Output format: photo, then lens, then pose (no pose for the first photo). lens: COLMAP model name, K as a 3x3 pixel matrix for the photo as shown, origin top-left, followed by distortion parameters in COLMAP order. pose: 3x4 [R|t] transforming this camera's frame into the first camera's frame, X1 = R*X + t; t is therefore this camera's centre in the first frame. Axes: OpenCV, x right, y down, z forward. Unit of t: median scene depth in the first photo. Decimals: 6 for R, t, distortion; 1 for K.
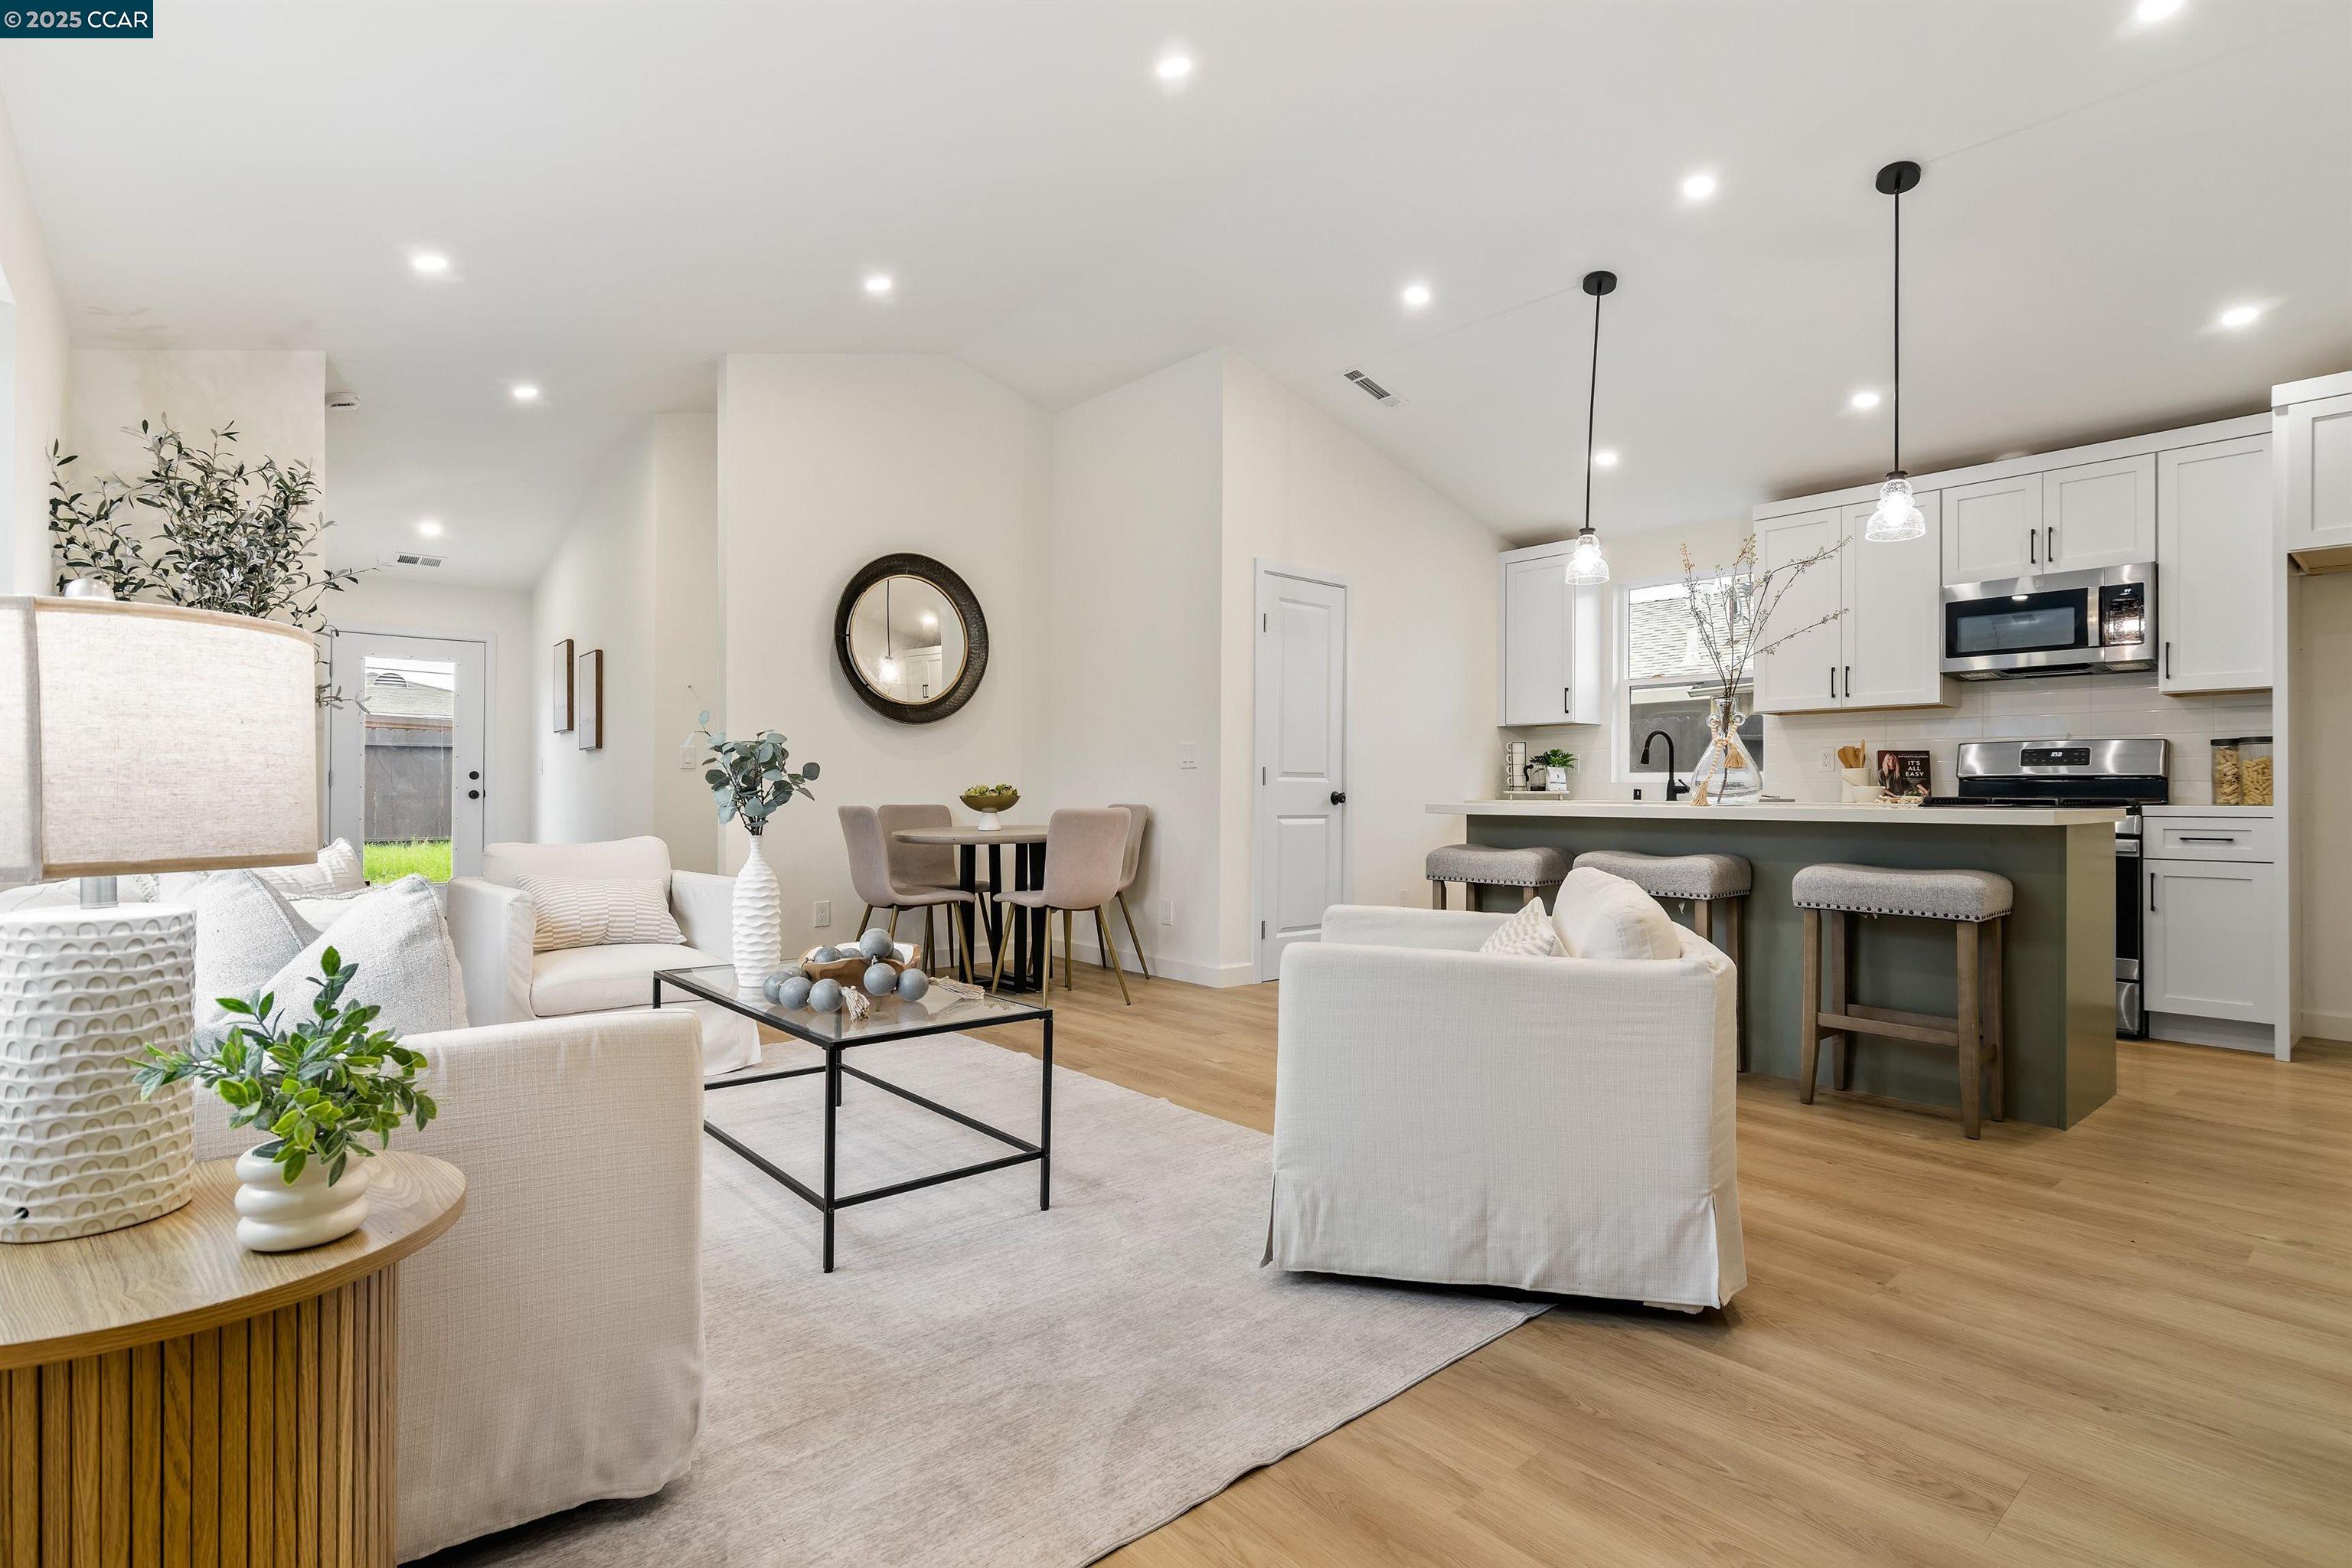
lens RADIAL K [[1201.5, 0, 1194.5], [0, 1201.5, 786.9], [0, 0, 1]] dist [0.000766, -0.001105]
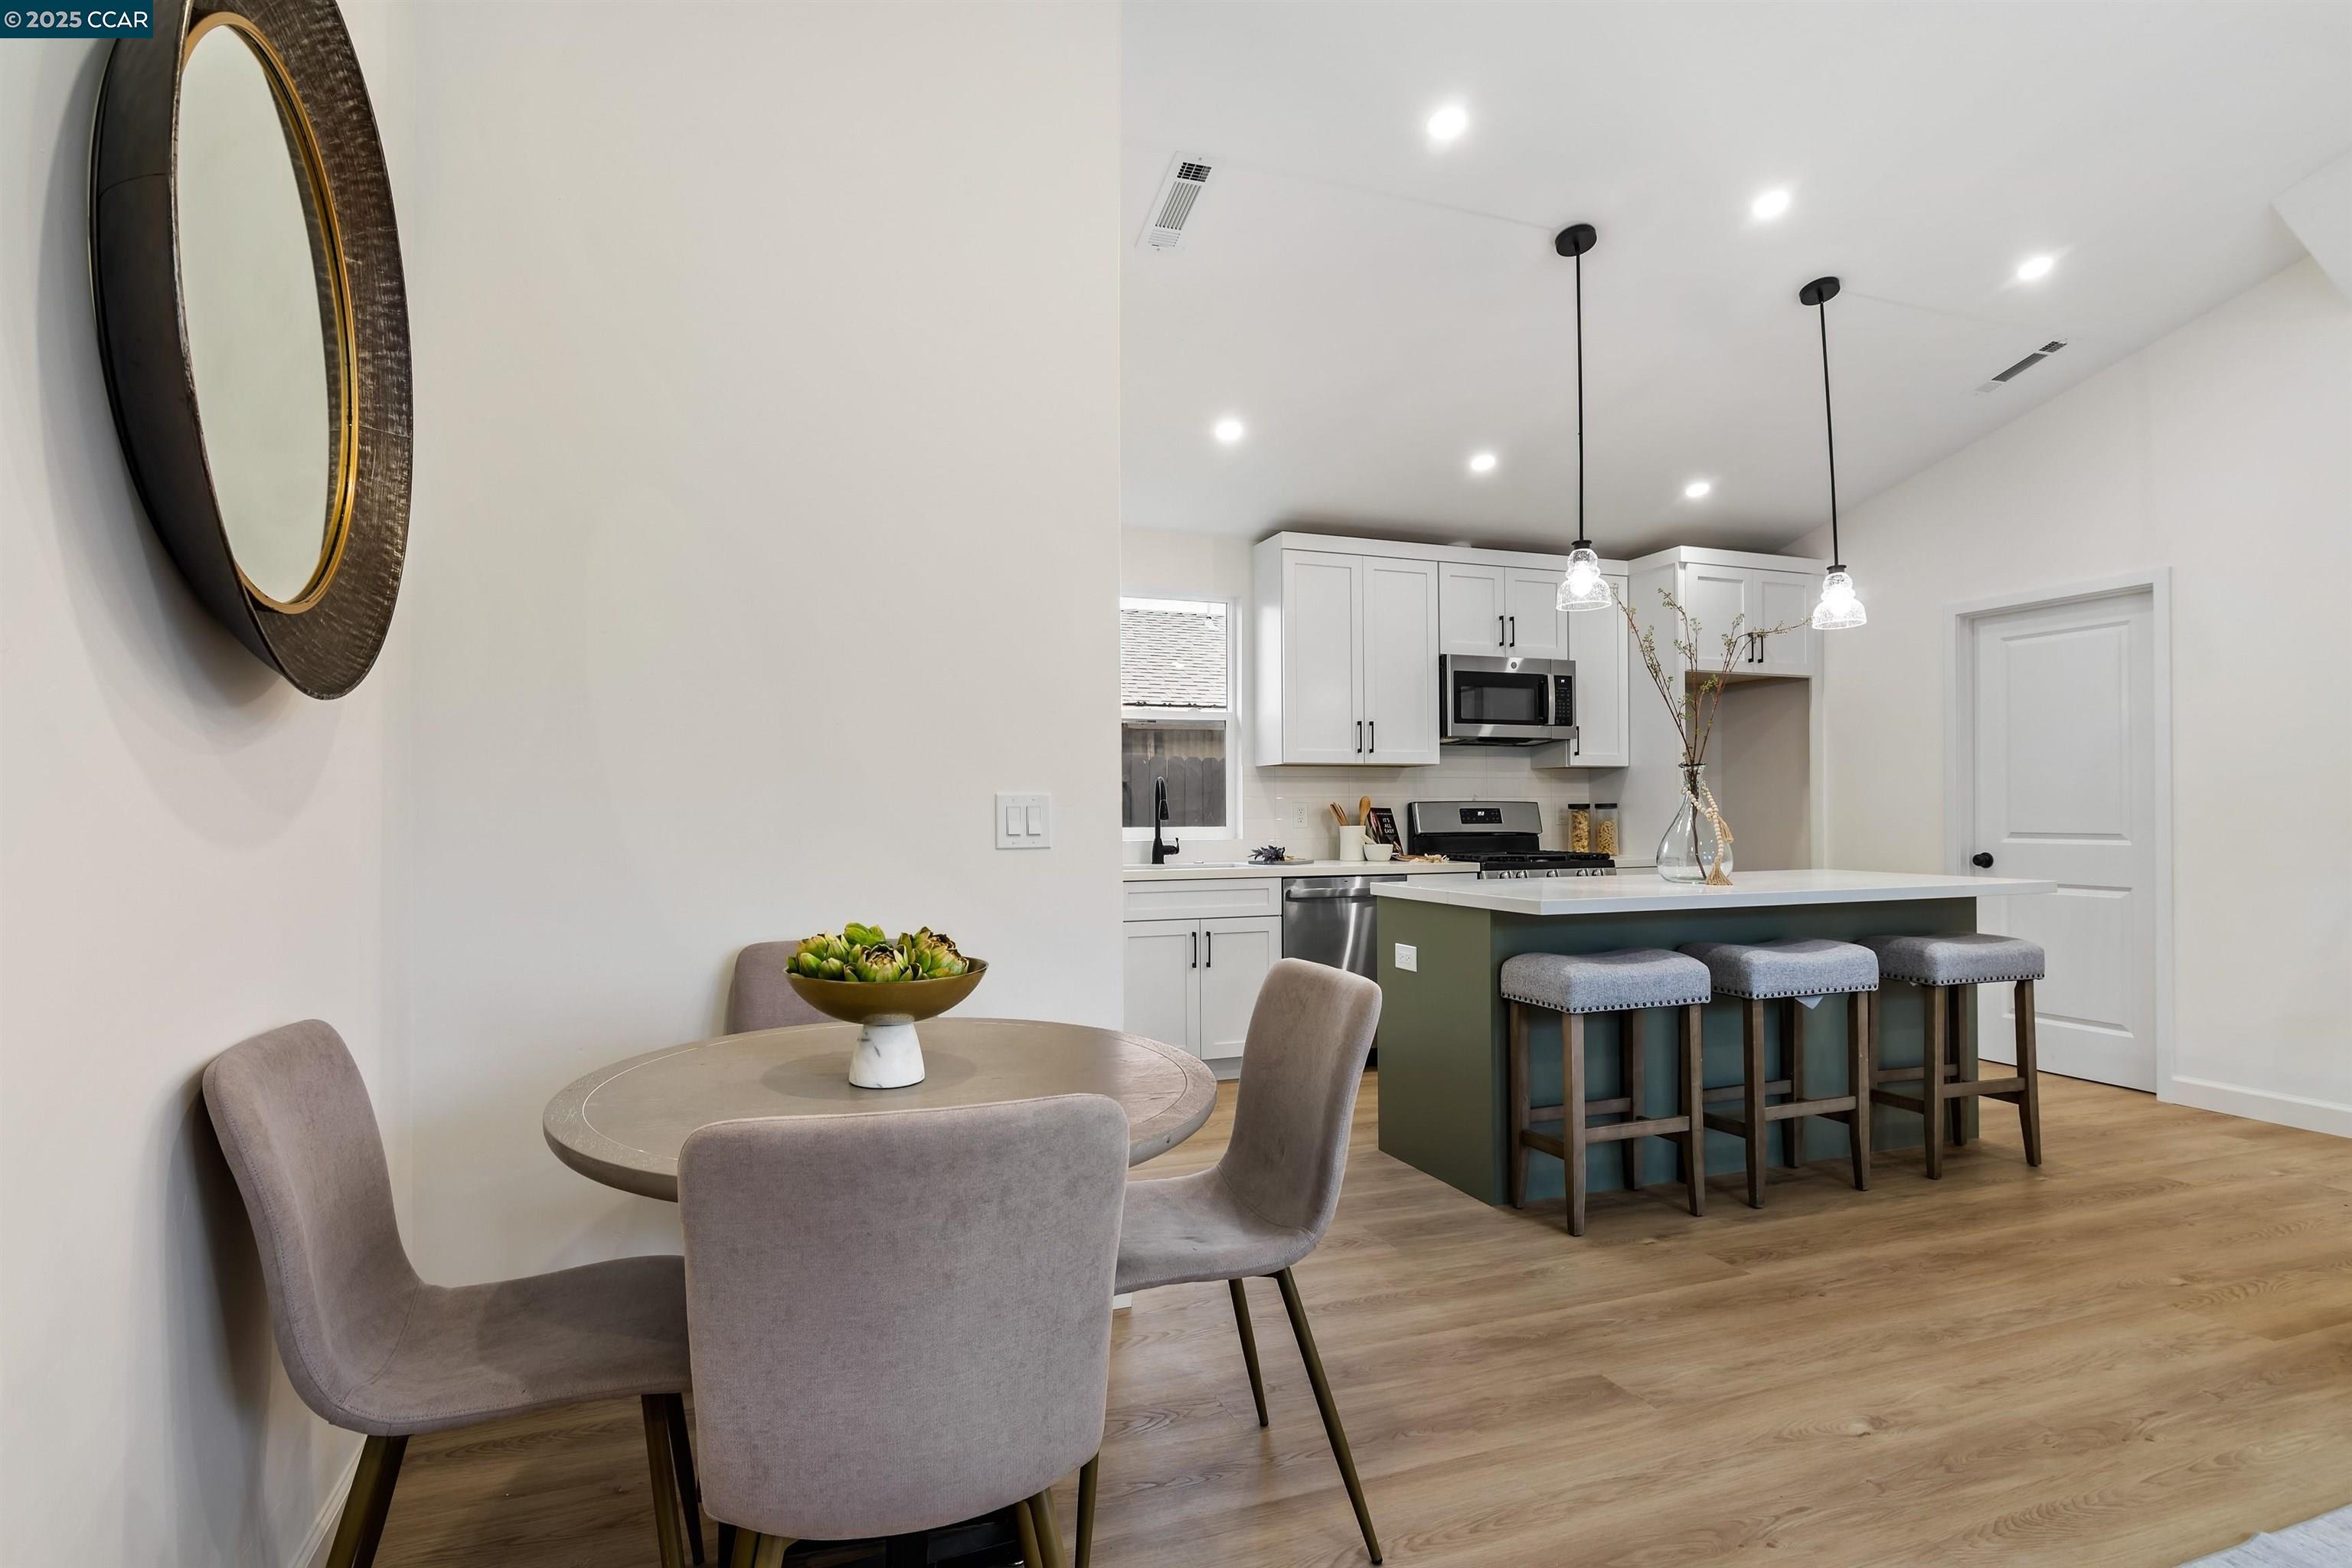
lens RADIAL K [[1201.5, 0, 1179.2], [0, 1201.5, 793.7], [0, 0, 1]] dist [0.000766, -0.001105]
pose [[0.354458, 0.009770, 0.935021, -0.410679], [0.000916, 0.999941, -0.010795, -0.030270], [-0.935072, 0.004683, 0.354428, 0.770594]]
